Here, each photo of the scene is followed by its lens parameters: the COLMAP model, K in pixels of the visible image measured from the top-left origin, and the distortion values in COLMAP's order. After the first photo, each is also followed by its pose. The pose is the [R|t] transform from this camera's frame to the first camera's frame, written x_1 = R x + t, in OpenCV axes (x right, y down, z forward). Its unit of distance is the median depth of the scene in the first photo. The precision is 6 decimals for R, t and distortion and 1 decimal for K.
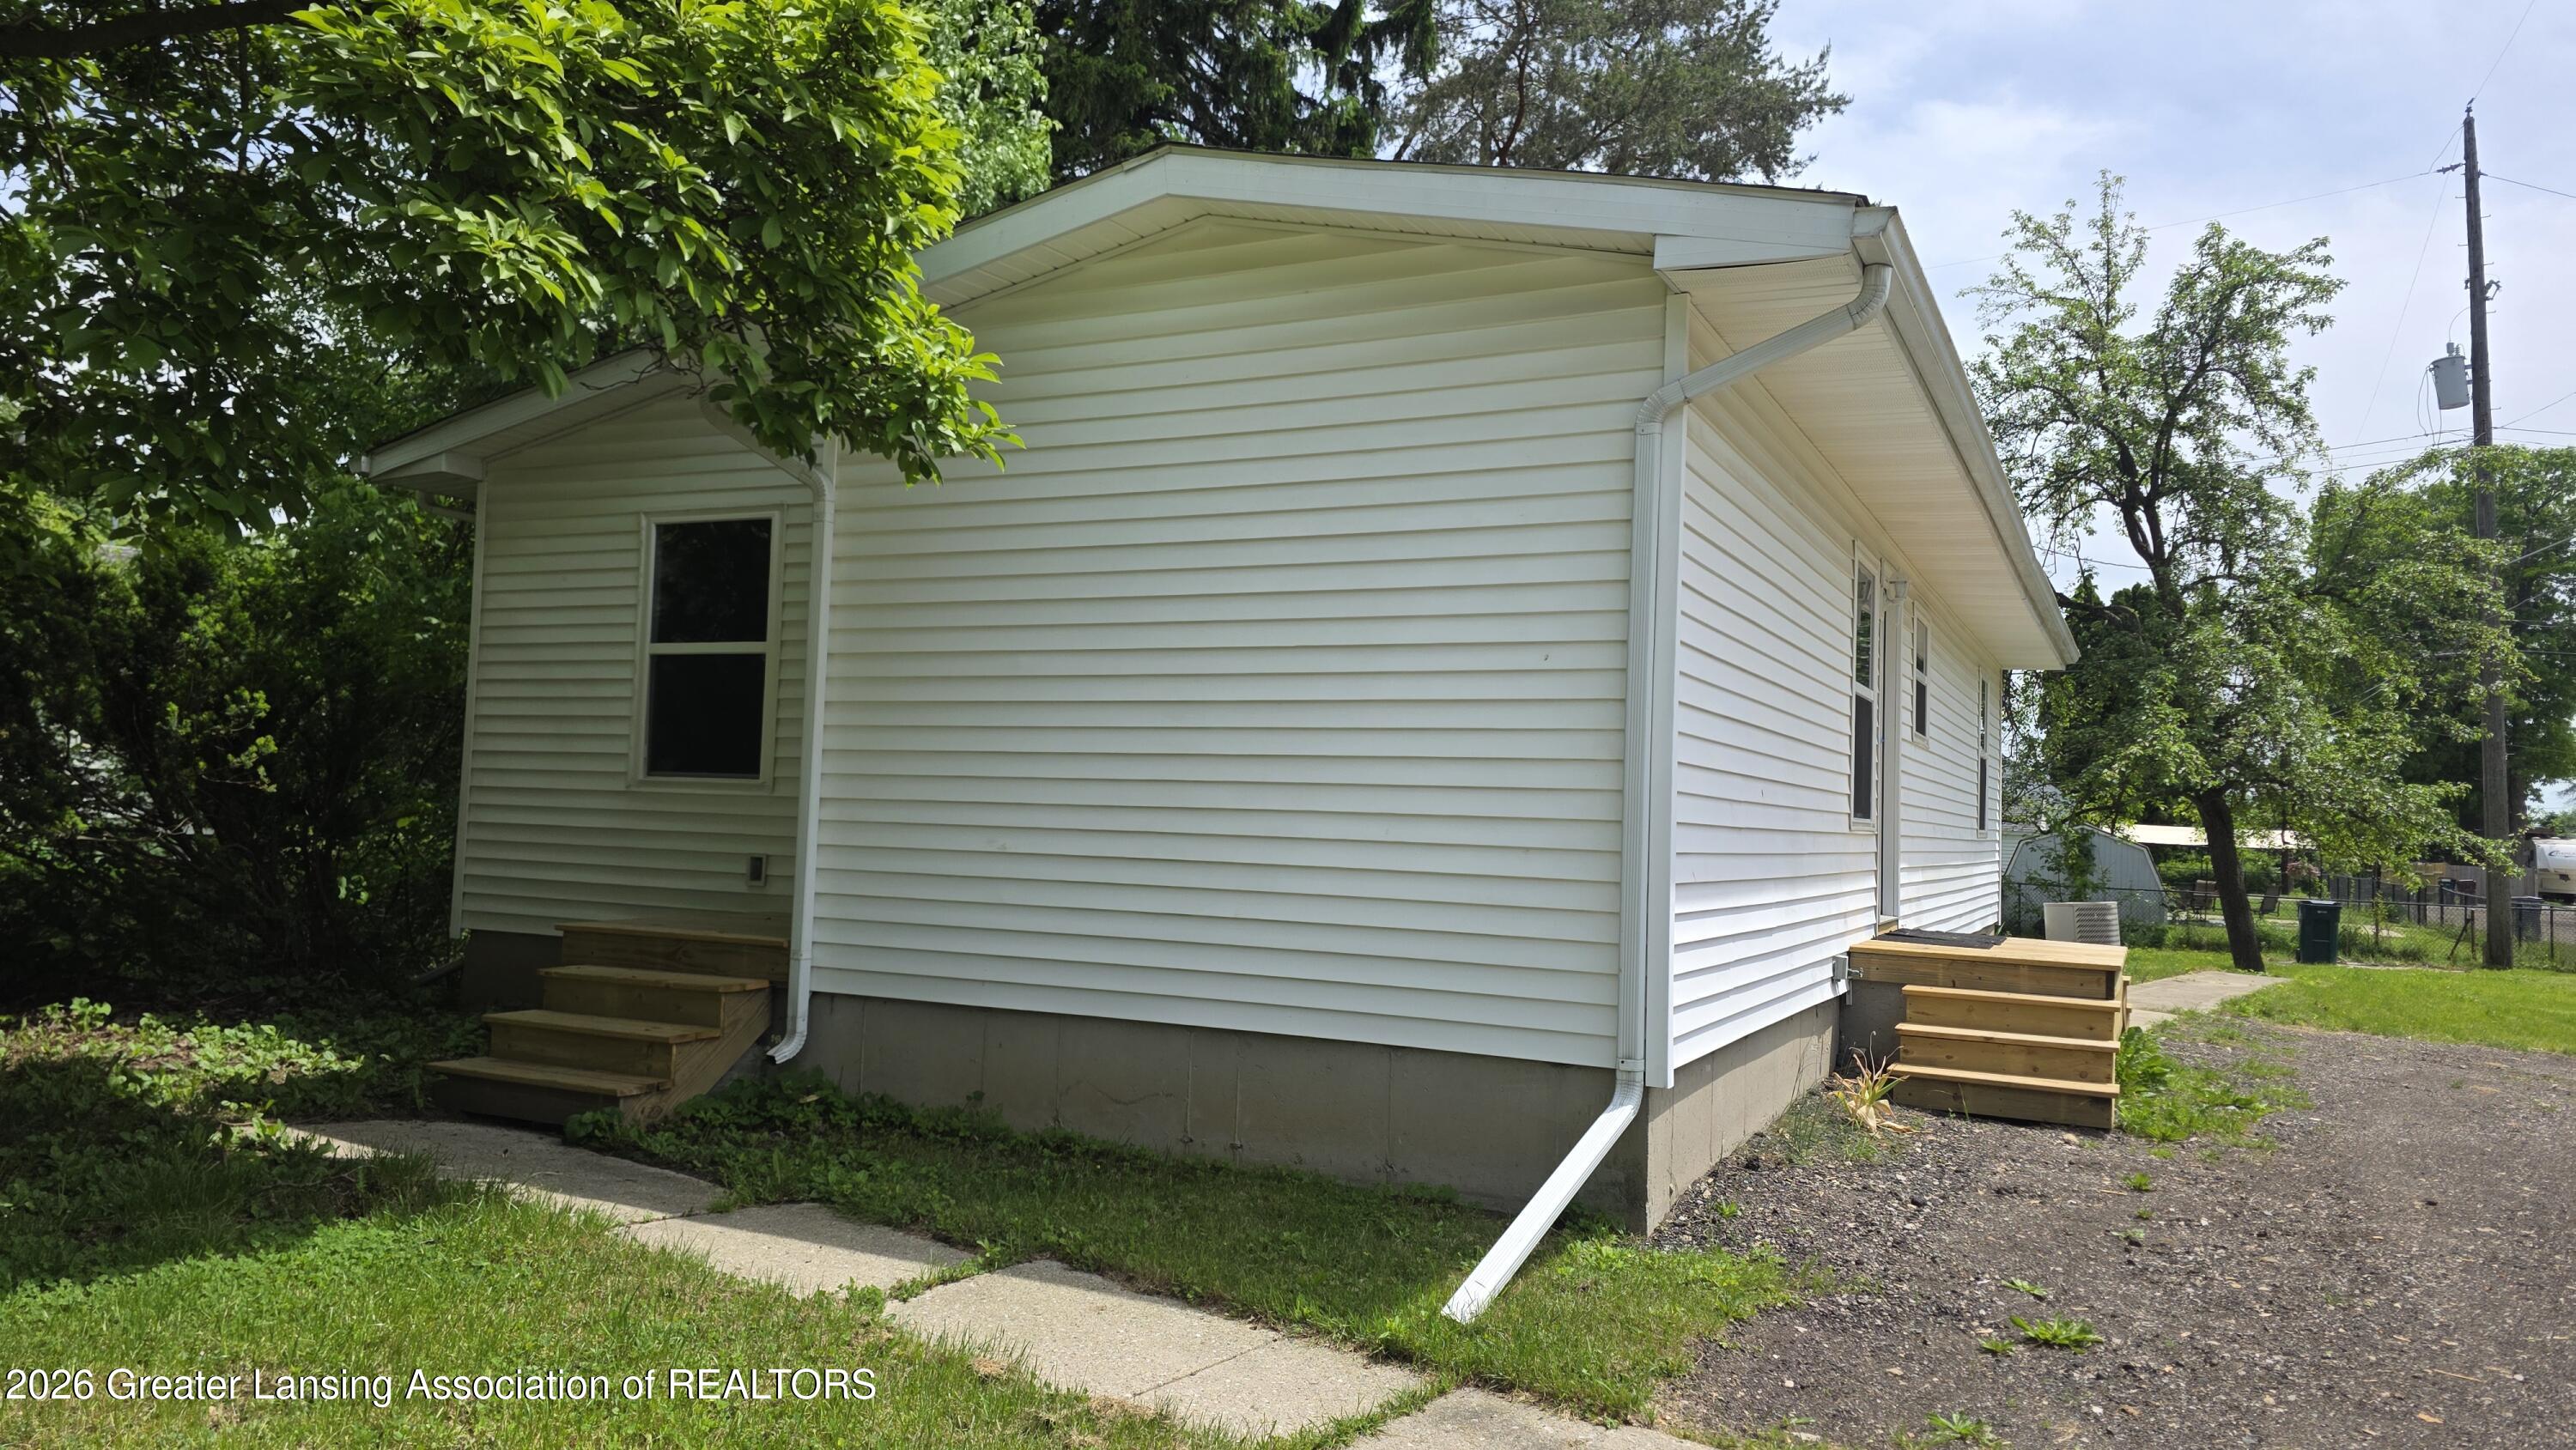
lens RADIAL K [[1724.0, 0, 1305.2], [0, 1724.0, 751.2], [0, 0, 1]] dist [0.072994, -0.079768]
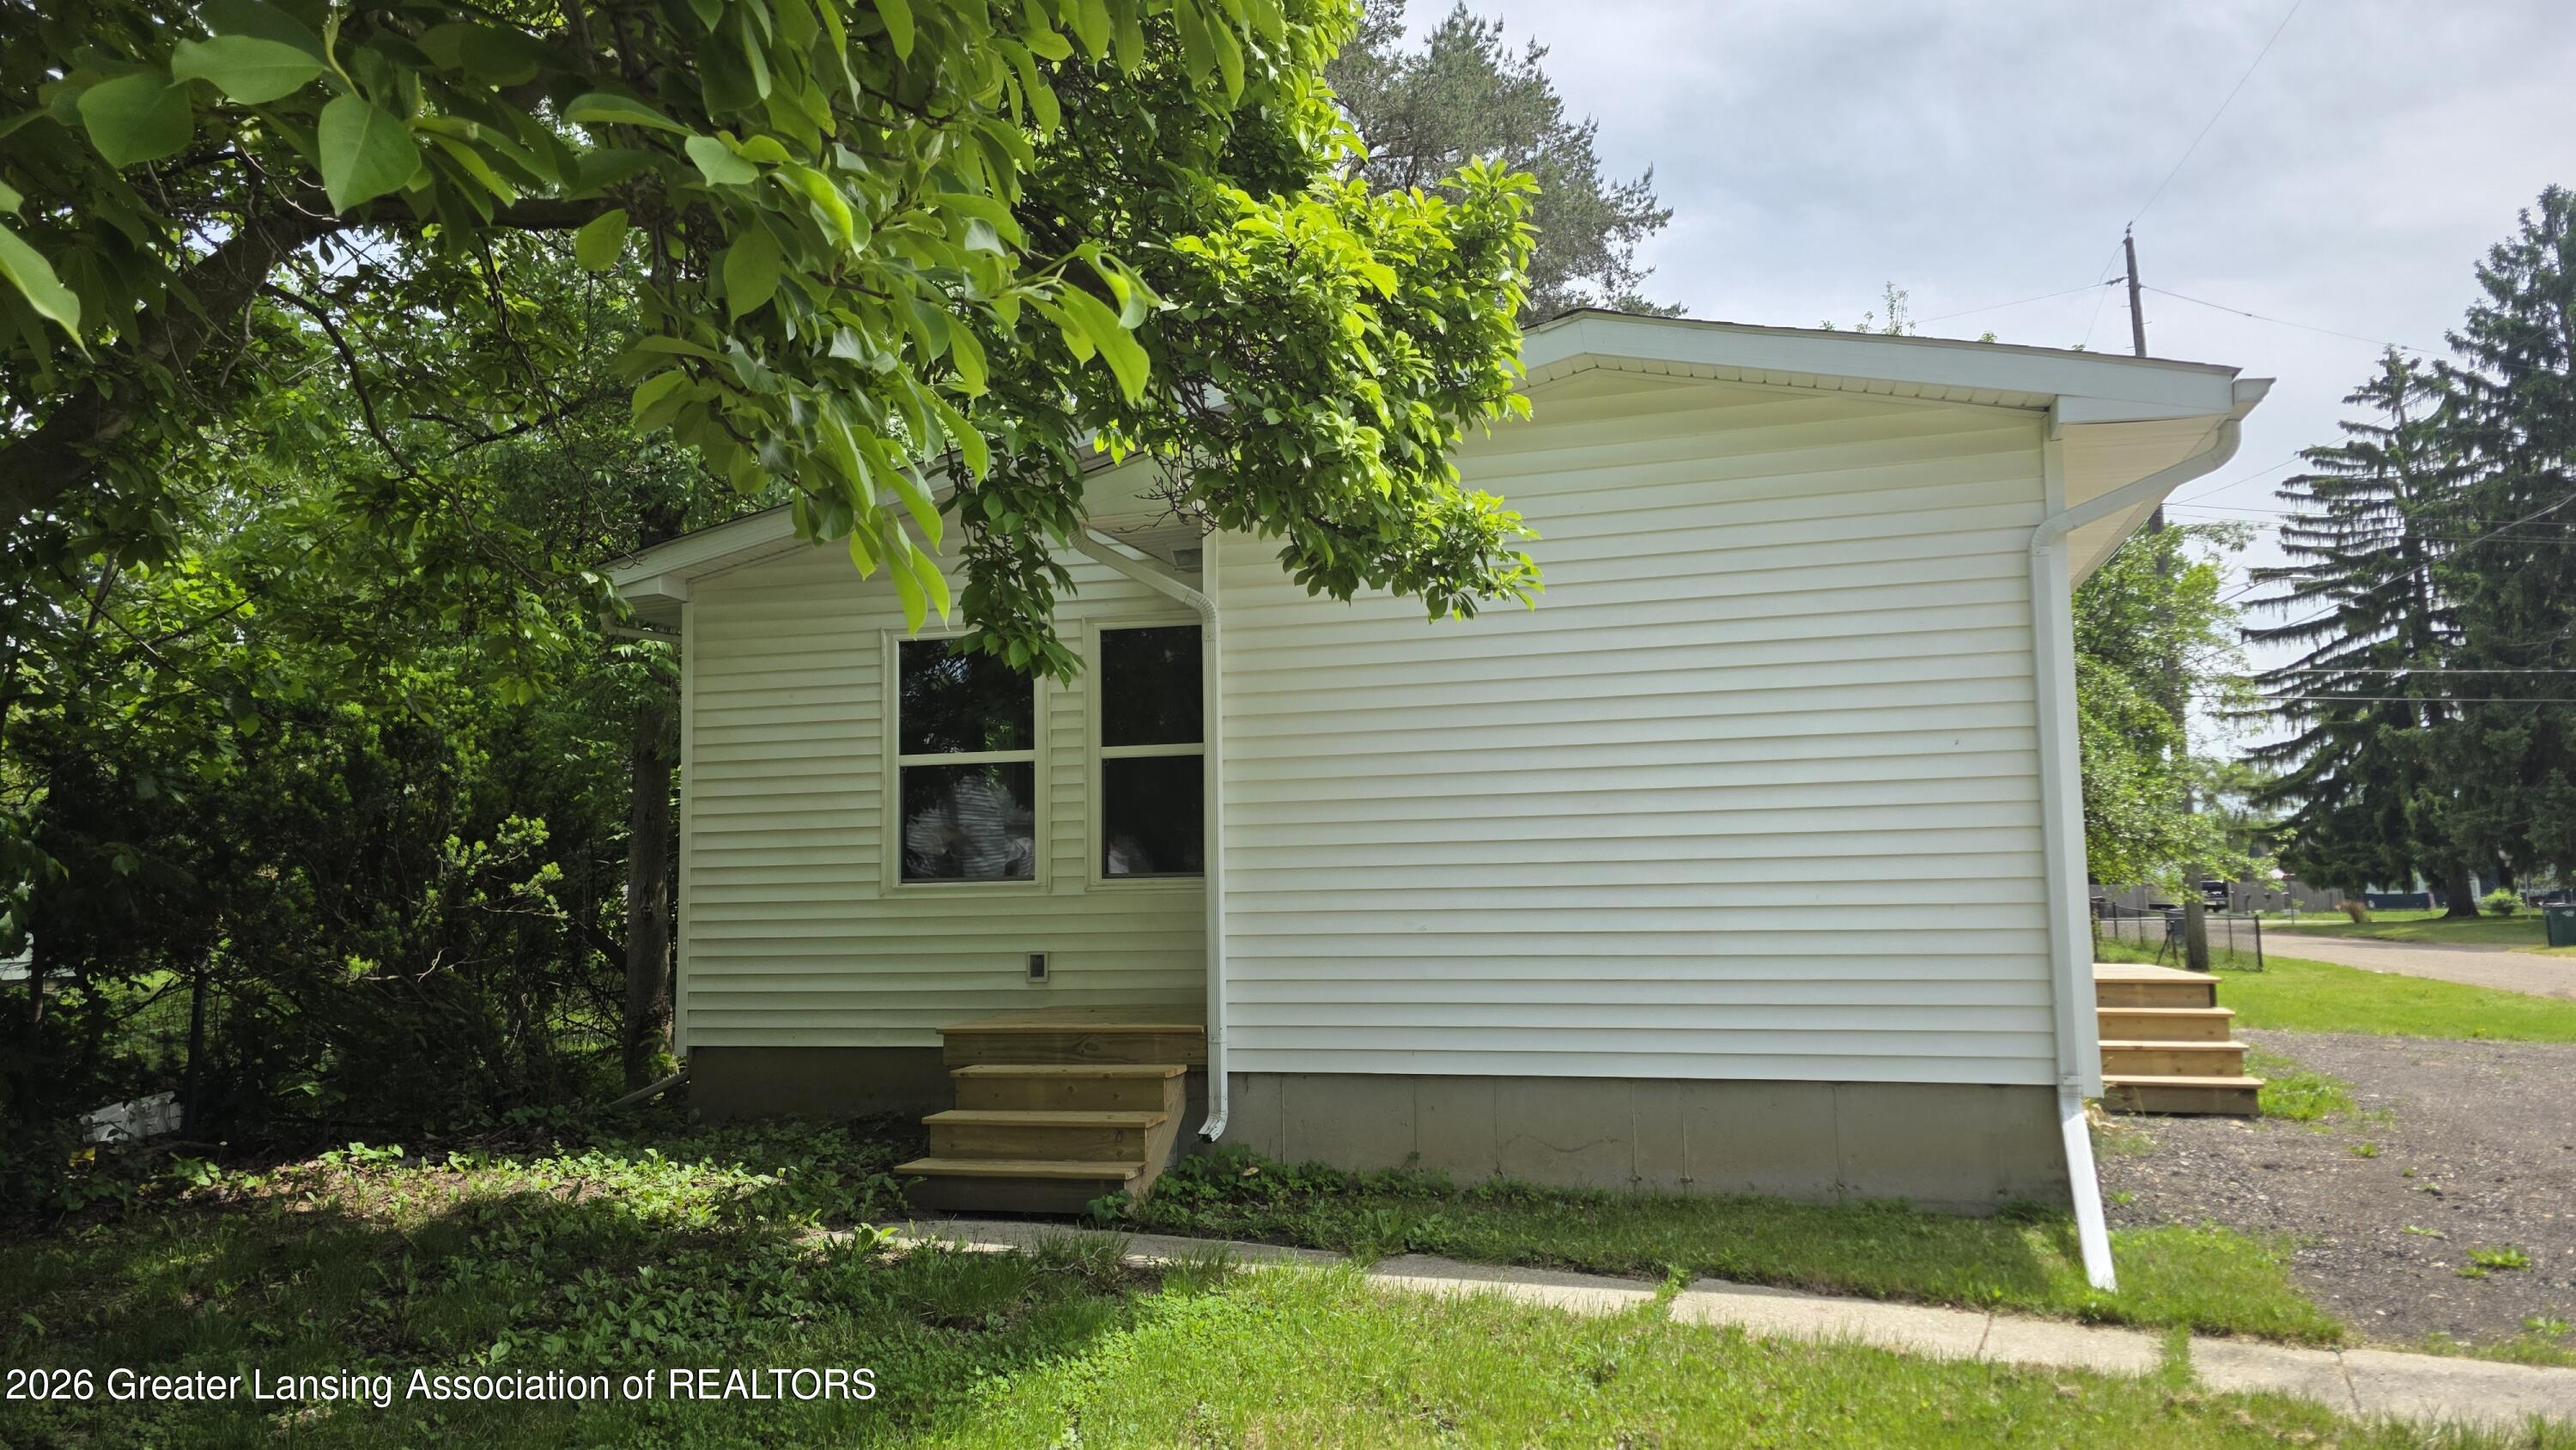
lens RADIAL K [[1724.0, 0, 1305.2], [0, 1724.0, 751.2], [0, 0, 1]] dist [0.072994, -0.079768]
pose [[0.982821, -0.039017, 0.180392, -0.372468], [0.046229, 0.998284, -0.035952, -0.018401], [-0.178680, 0.043673, 0.982937, -0.069105]]
